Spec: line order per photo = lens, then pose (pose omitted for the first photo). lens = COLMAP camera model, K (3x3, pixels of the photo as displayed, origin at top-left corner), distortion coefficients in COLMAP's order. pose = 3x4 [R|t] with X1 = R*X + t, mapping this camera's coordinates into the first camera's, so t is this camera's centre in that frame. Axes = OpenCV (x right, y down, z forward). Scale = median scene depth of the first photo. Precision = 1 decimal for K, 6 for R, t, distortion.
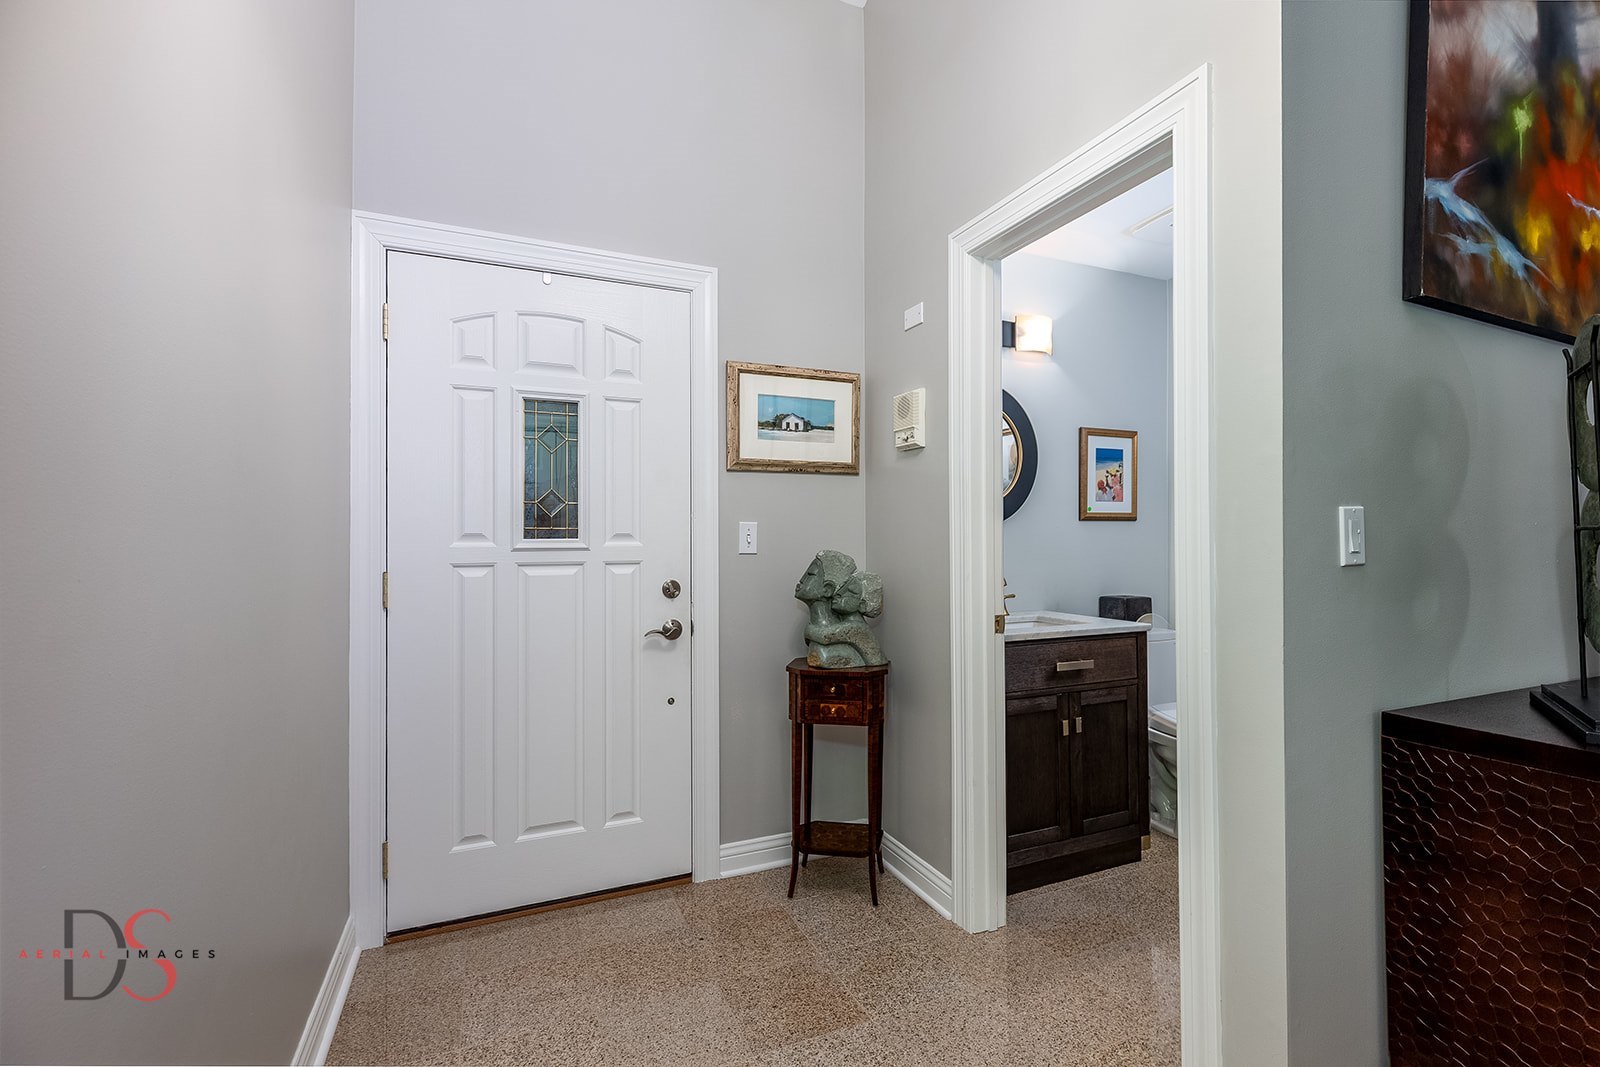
lens RADIAL K [[719.5, 0, 804.4], [0, 719.5, 534.4], [0, 0, 1]] dist [0.000746, 0.003520]
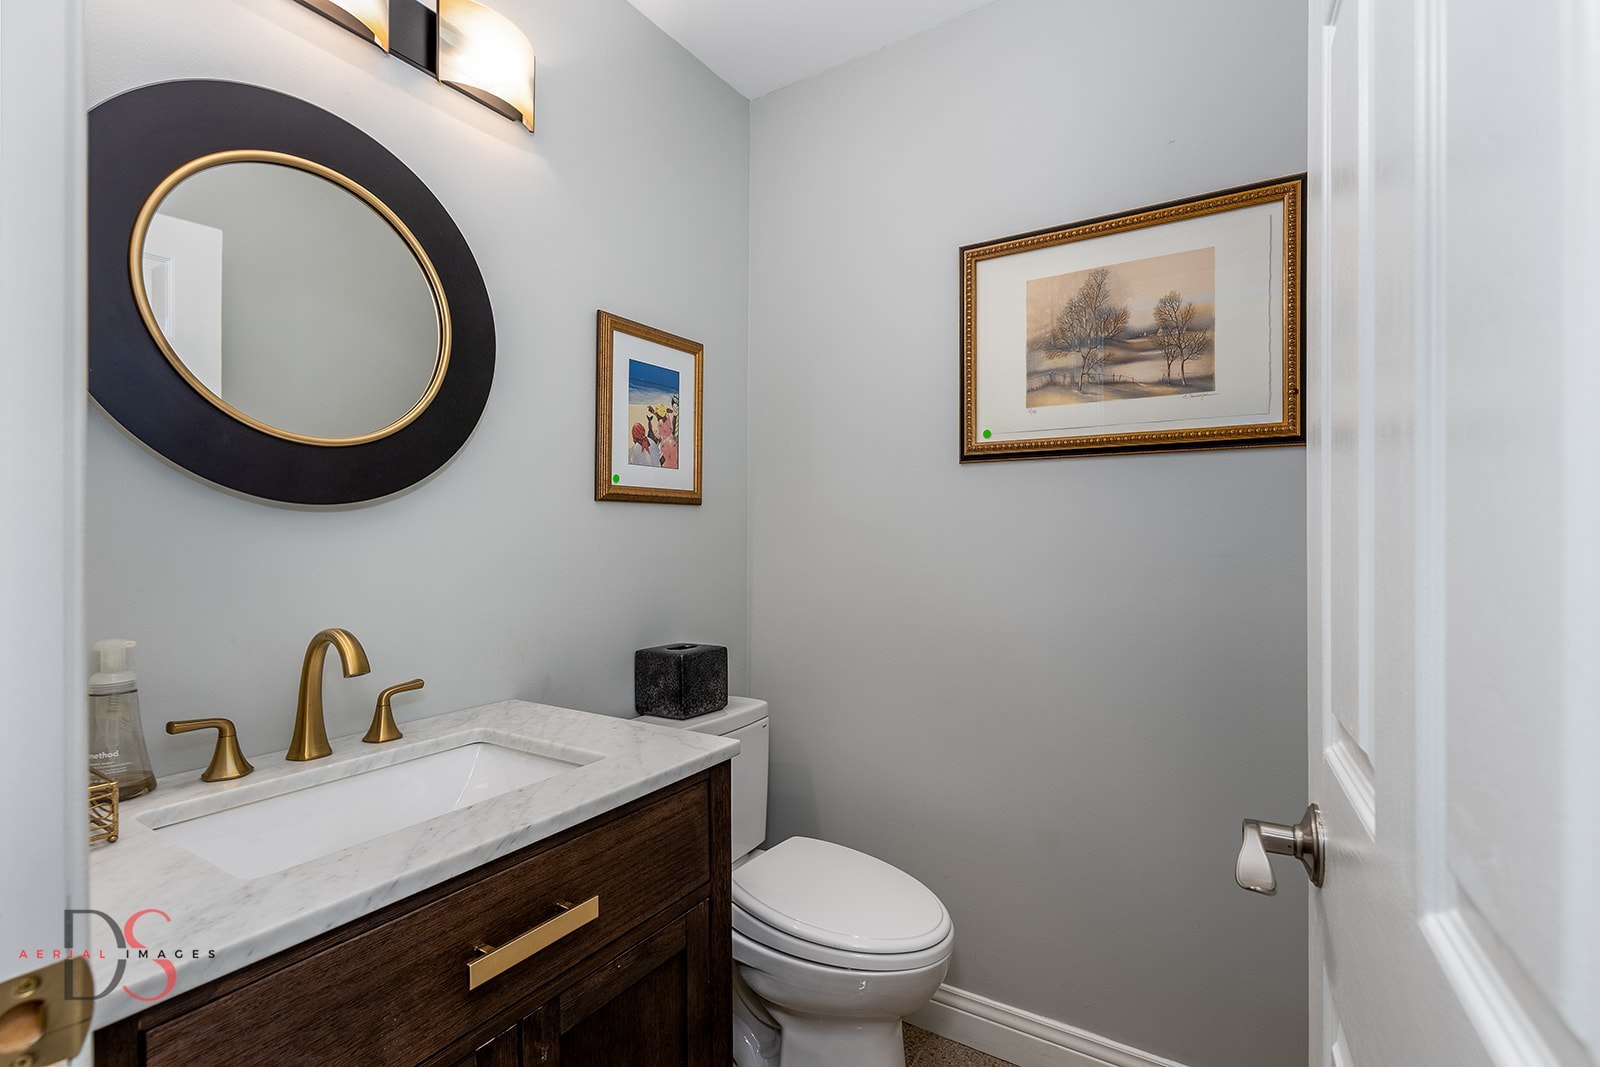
lens RADIAL K [[719.5, 0, 811.8], [0, 719.5, 540.0], [0, 0, 1]] dist [0.000746, 0.003520]
pose [[0.824541, -0.000246, 0.565803, 0.224964], [-0.006369, 0.999933, 0.009717, 0.001663], [-0.565767, -0.011616, 0.824483, 0.509636]]
